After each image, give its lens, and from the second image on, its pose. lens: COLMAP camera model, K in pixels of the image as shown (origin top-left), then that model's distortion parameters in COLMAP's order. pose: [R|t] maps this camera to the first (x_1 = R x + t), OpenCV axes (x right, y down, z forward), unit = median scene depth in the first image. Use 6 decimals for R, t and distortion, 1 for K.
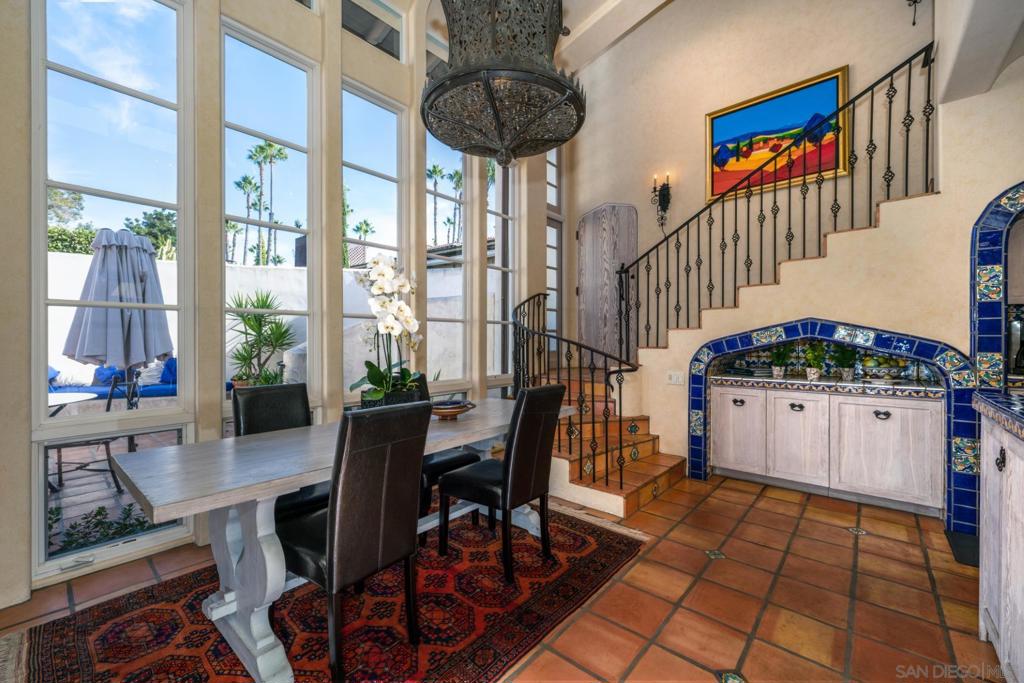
lens RADIAL K [[413.6, 0, 511.9], [0, 413.6, 341.1], [0, 0, 1]] dist [0.002636, 0.000216]
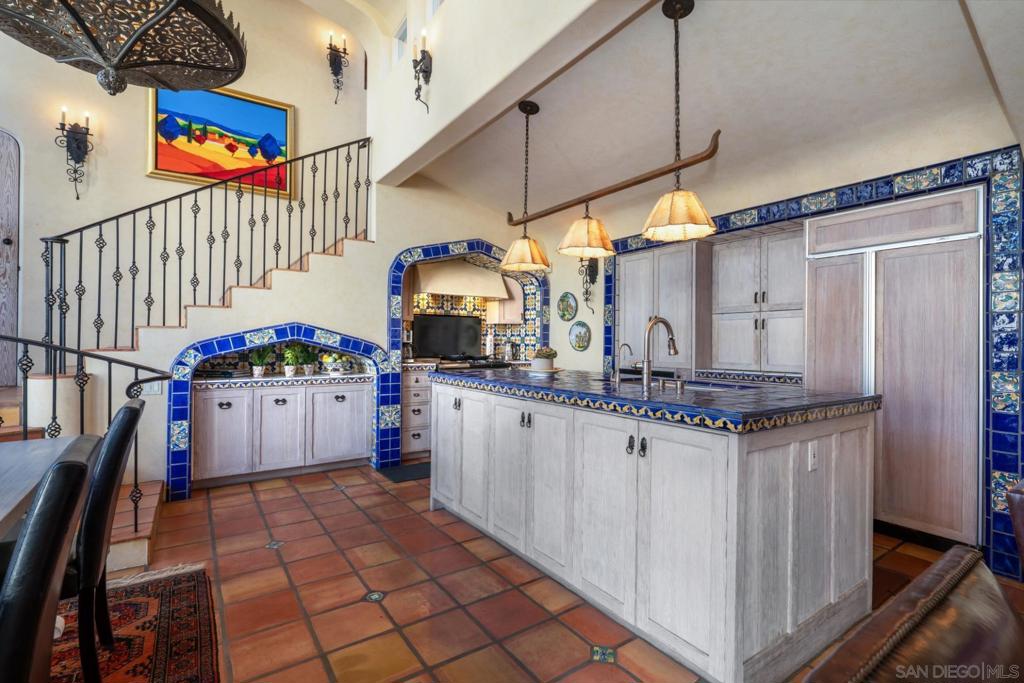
lens RADIAL K [[468.2, 0, 513.0], [0, 468.2, 341.9], [0, 0, 1]] dist [-0.000963, -0.000259]
pose [[0.248147, 0.003161, 0.968717, -0.380626], [-0.004954, 0.999986, -0.001994, -0.001476], [-0.968710, -0.004304, 0.248159, 0.088376]]
